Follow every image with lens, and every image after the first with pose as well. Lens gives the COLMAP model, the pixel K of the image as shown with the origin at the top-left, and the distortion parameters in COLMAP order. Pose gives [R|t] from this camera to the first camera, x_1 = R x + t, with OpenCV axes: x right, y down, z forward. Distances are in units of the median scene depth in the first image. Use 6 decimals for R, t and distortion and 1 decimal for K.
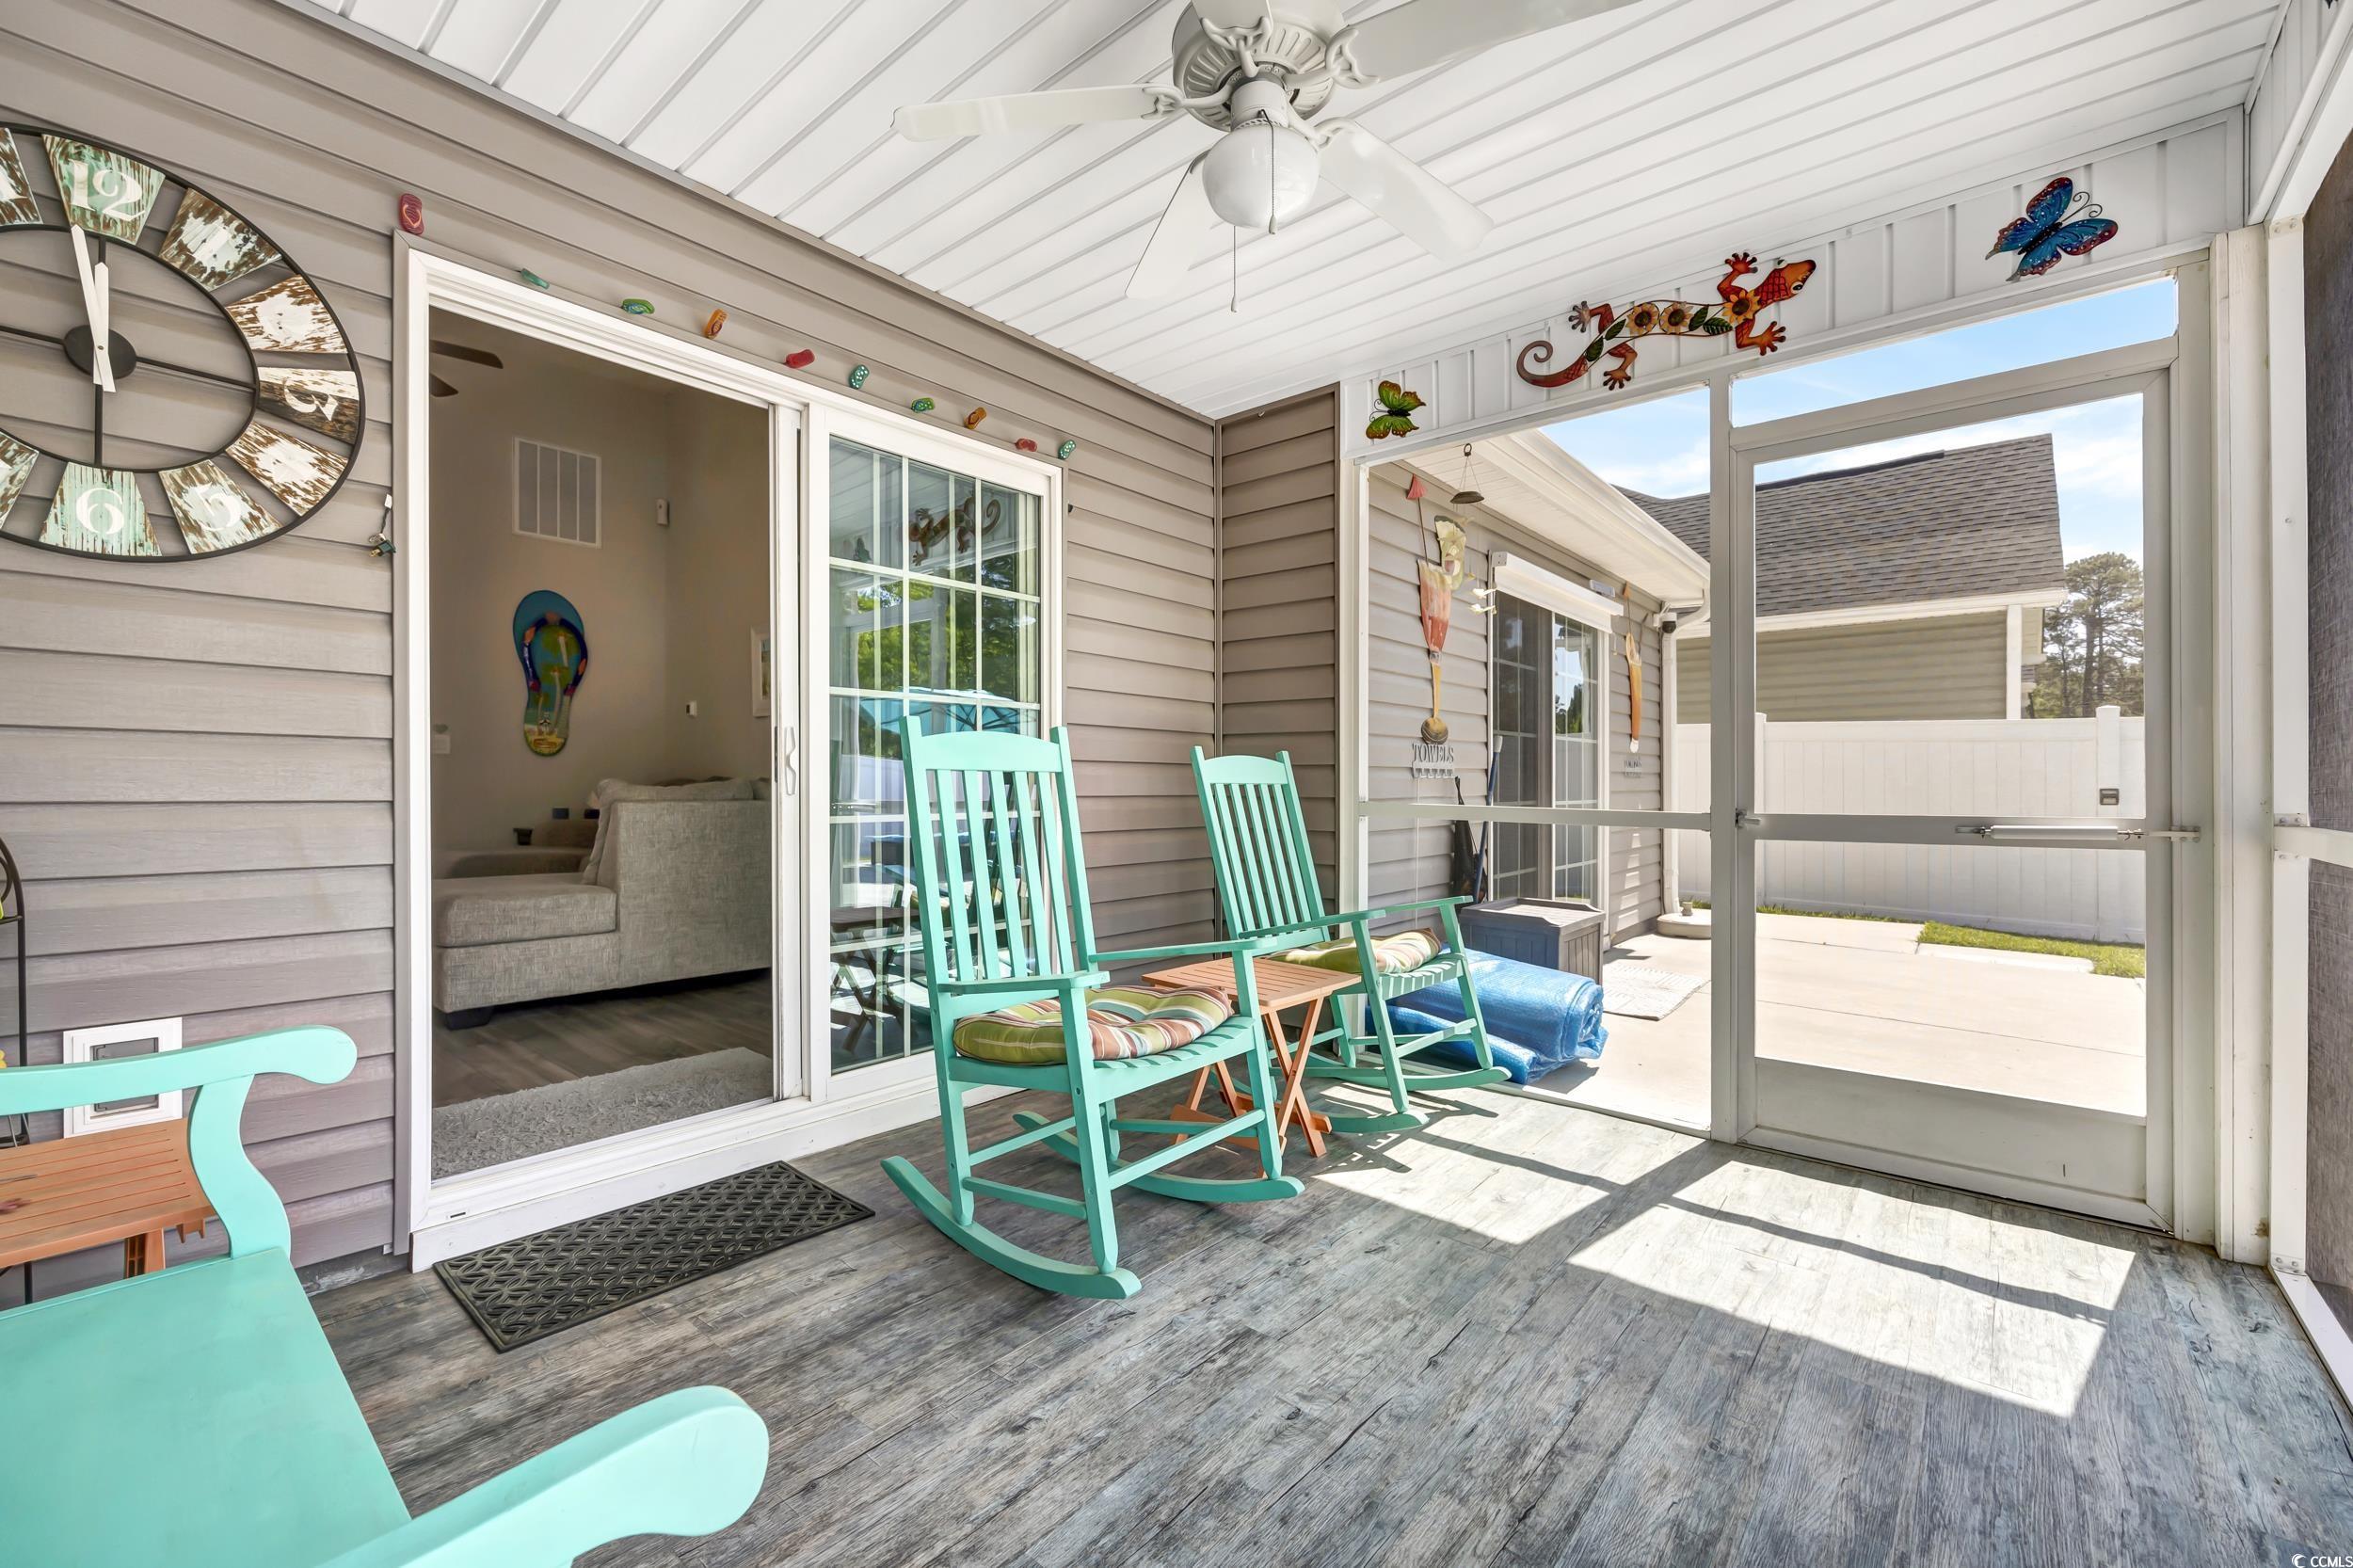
lens RADIAL K [[982.6, 0, 1170.3], [0, 982.6, 779.9], [0, 0, 1]] dist [0.000040, 0.000235]
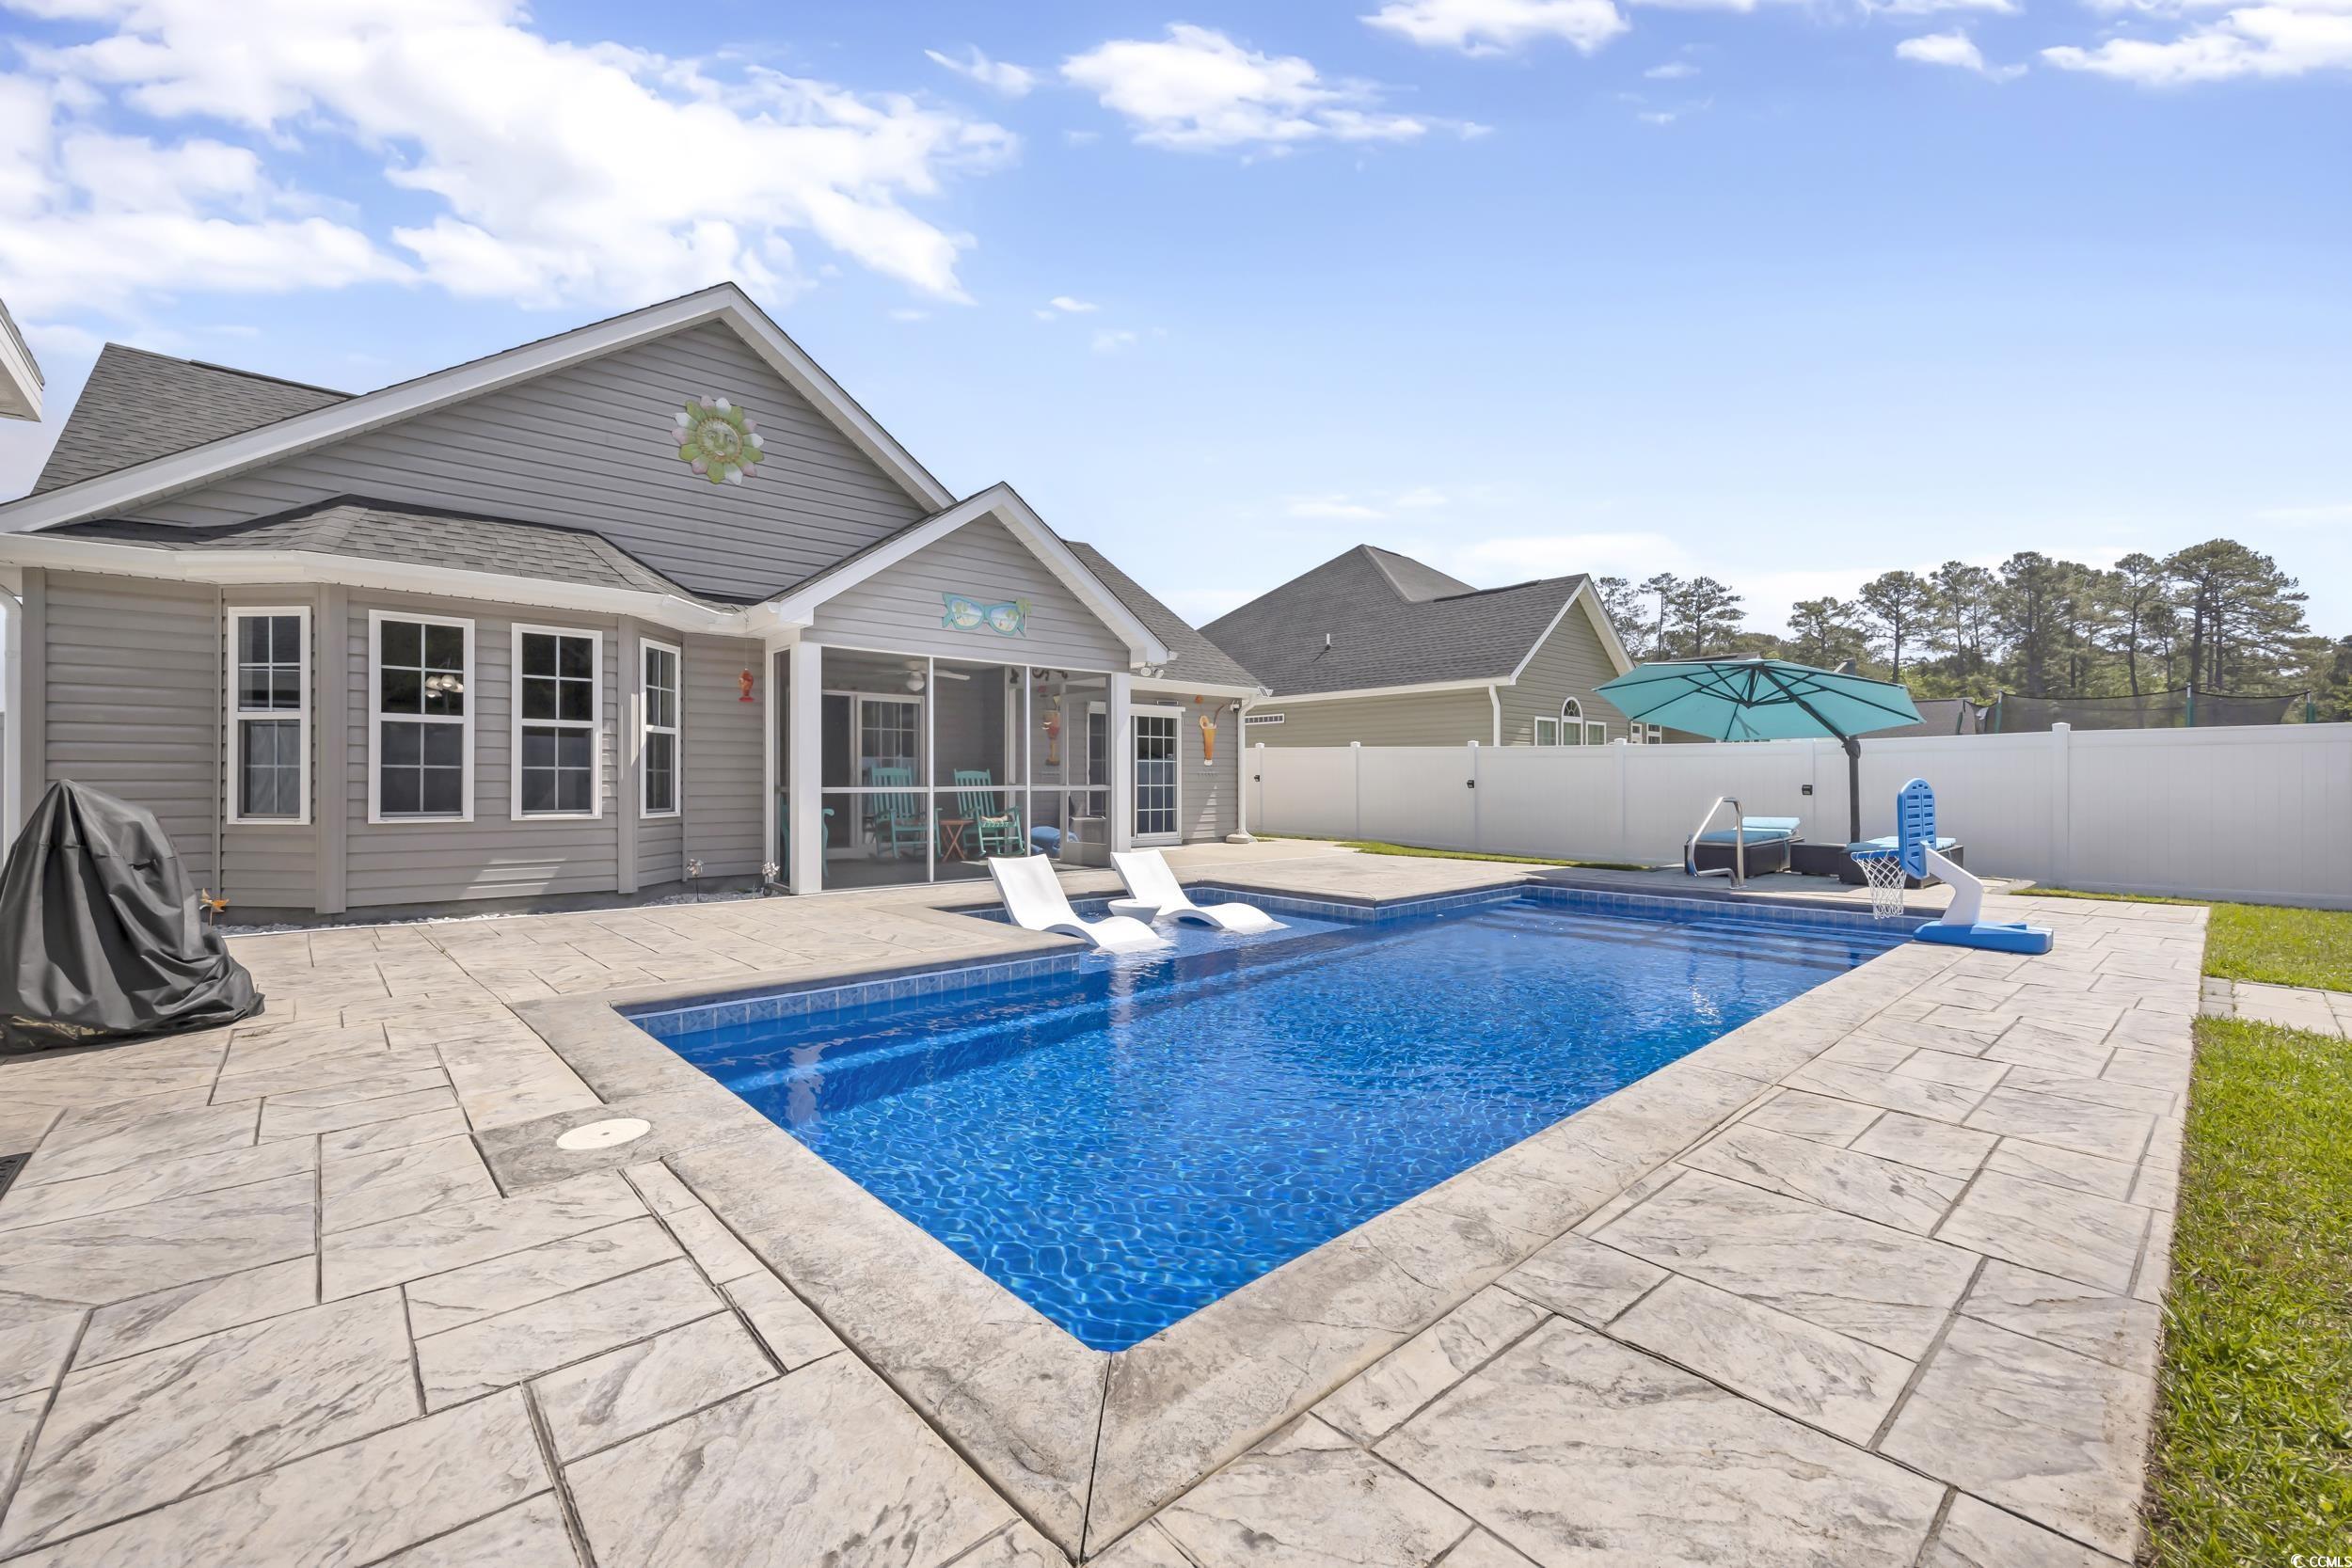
lens RADIAL K [[982.1, 0, 1169.8], [0, 982.1, 779.9], [0, 0, 1]] dist [0.000040, 0.000235]
pose [[0.990761, -0.003261, -0.135581, 1.263709], [0.003727, 0.999988, 0.003186, 0.000220], [0.135569, -0.003661, 0.990761, -2.491932]]
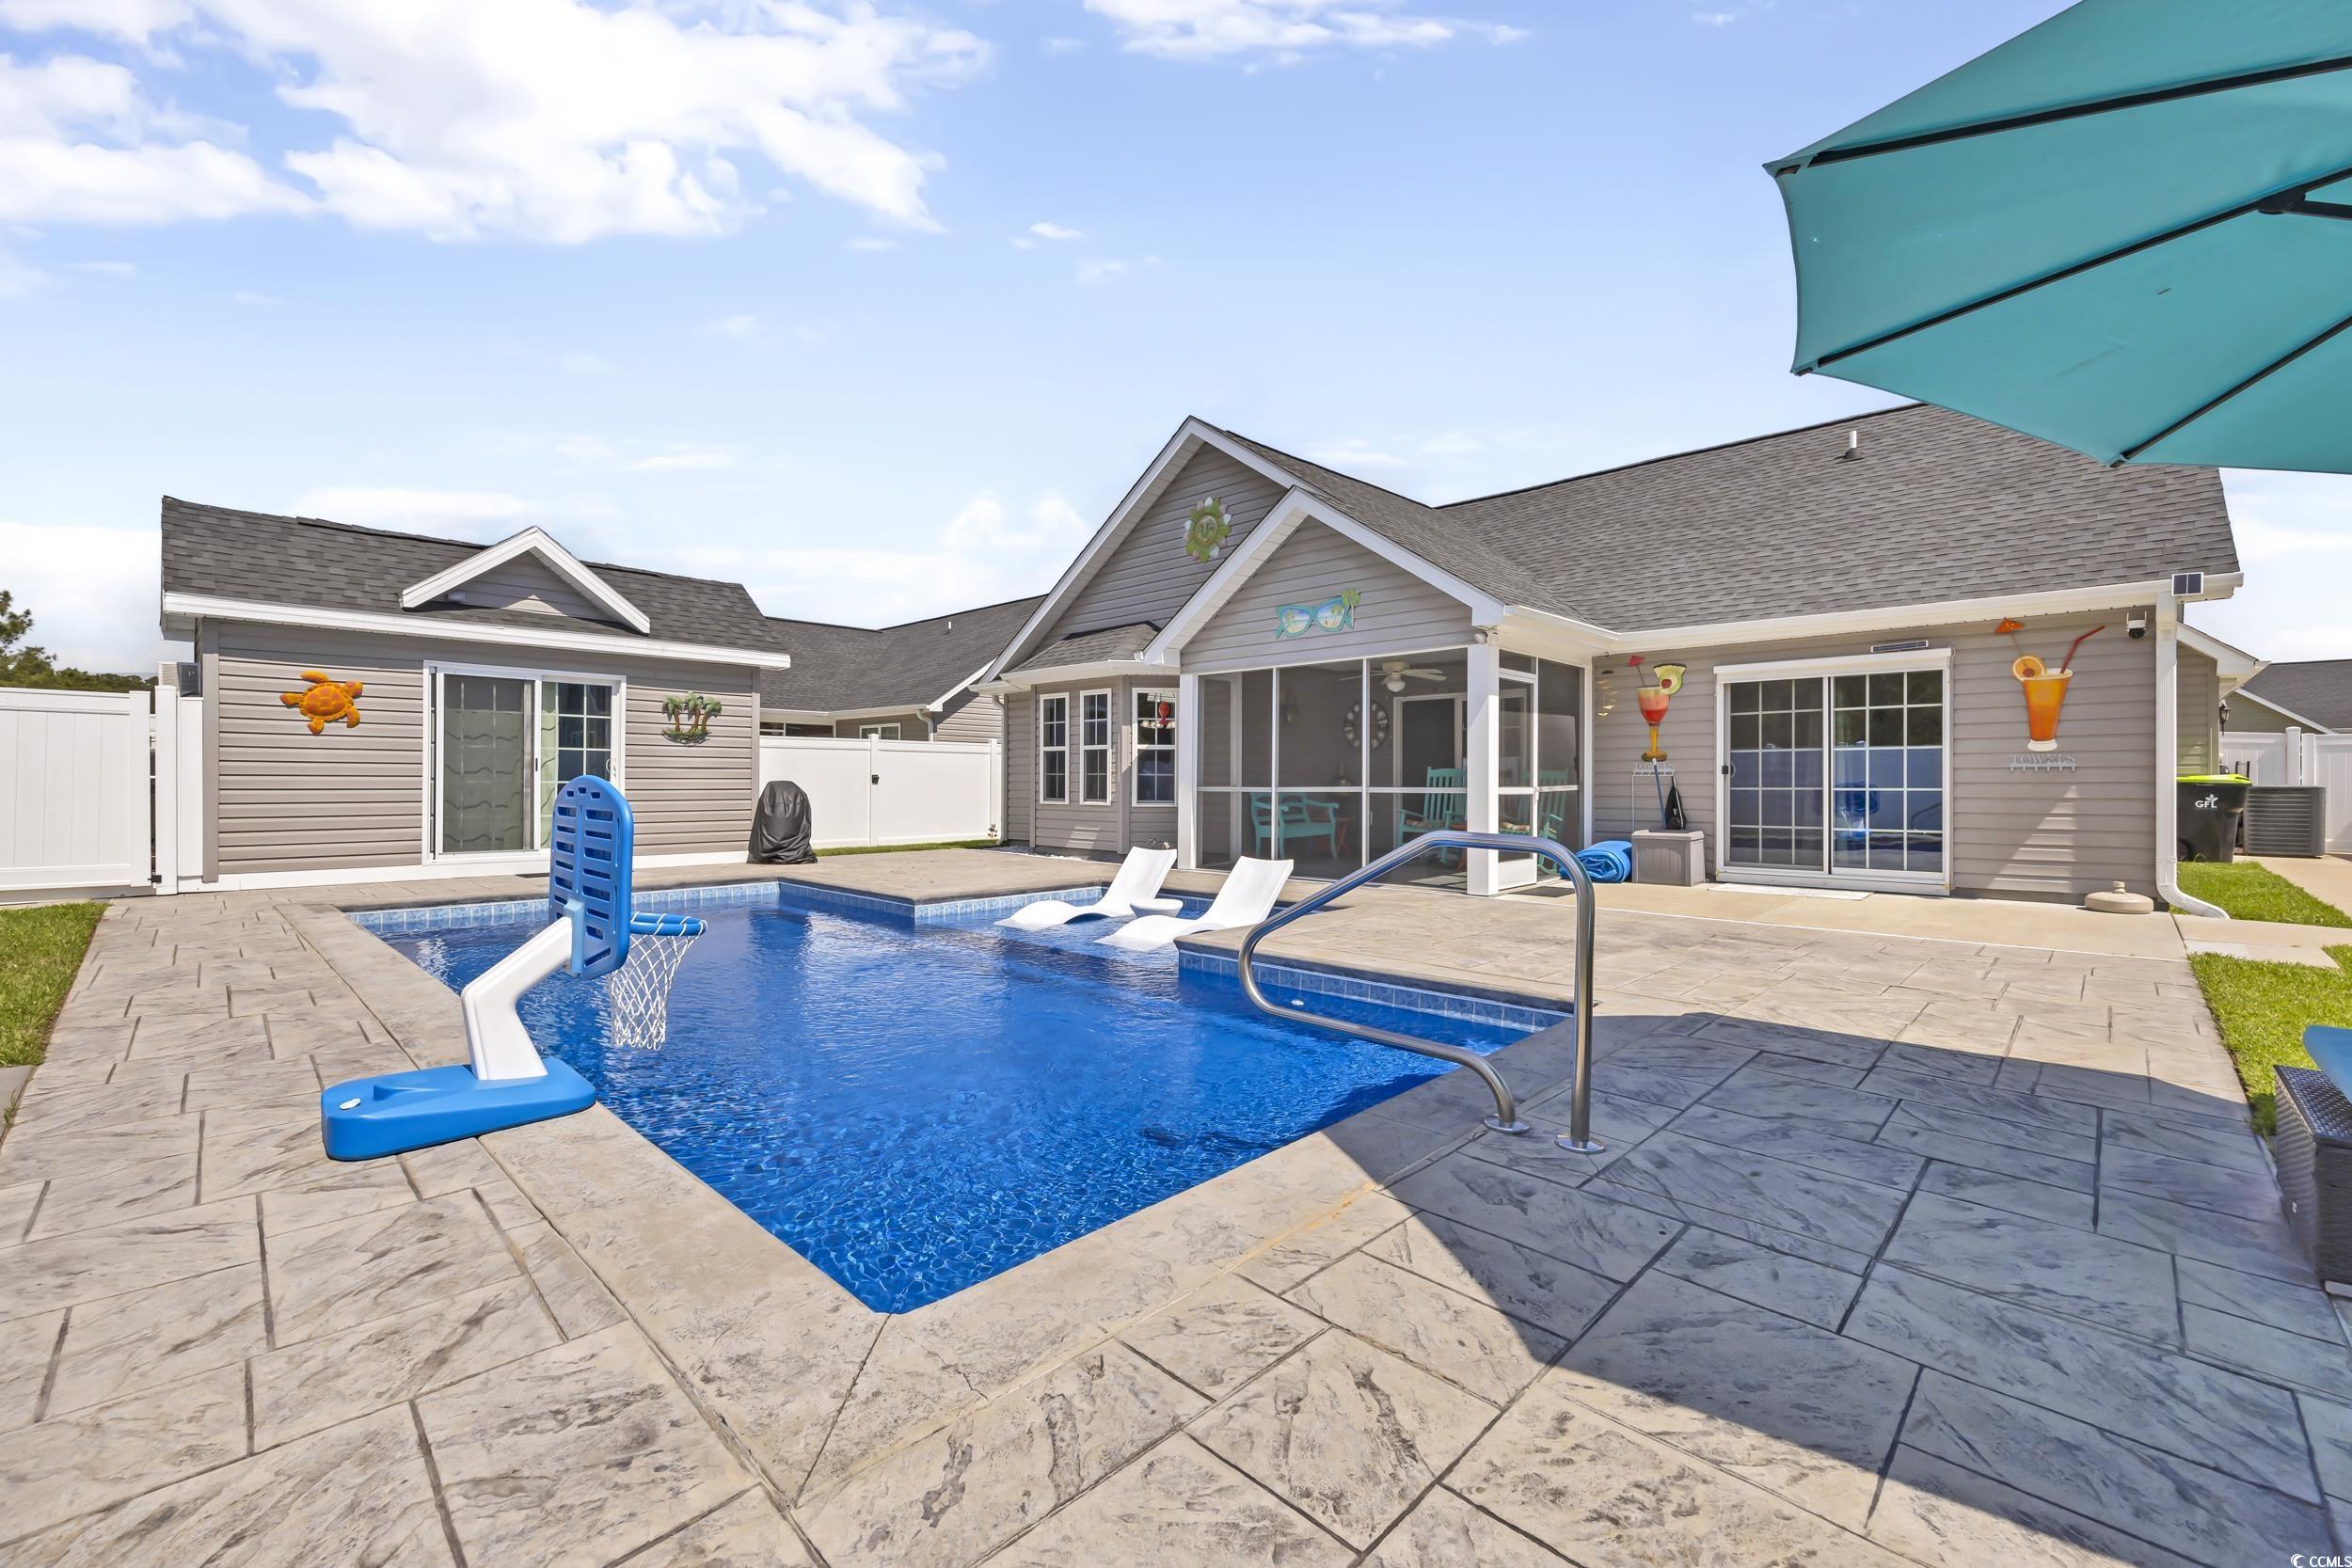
lens RADIAL K [[982.1, 0, 1169.8], [0, 982.1, 779.9], [0, 0, 1]] dist [0.000040, 0.000235]
pose [[-0.076673, -0.006869, -0.997033, 3.207070], [0.003853, 0.999967, -0.007185, 0.024016], [0.997049, -0.004393, -0.076644, 0.014375]]
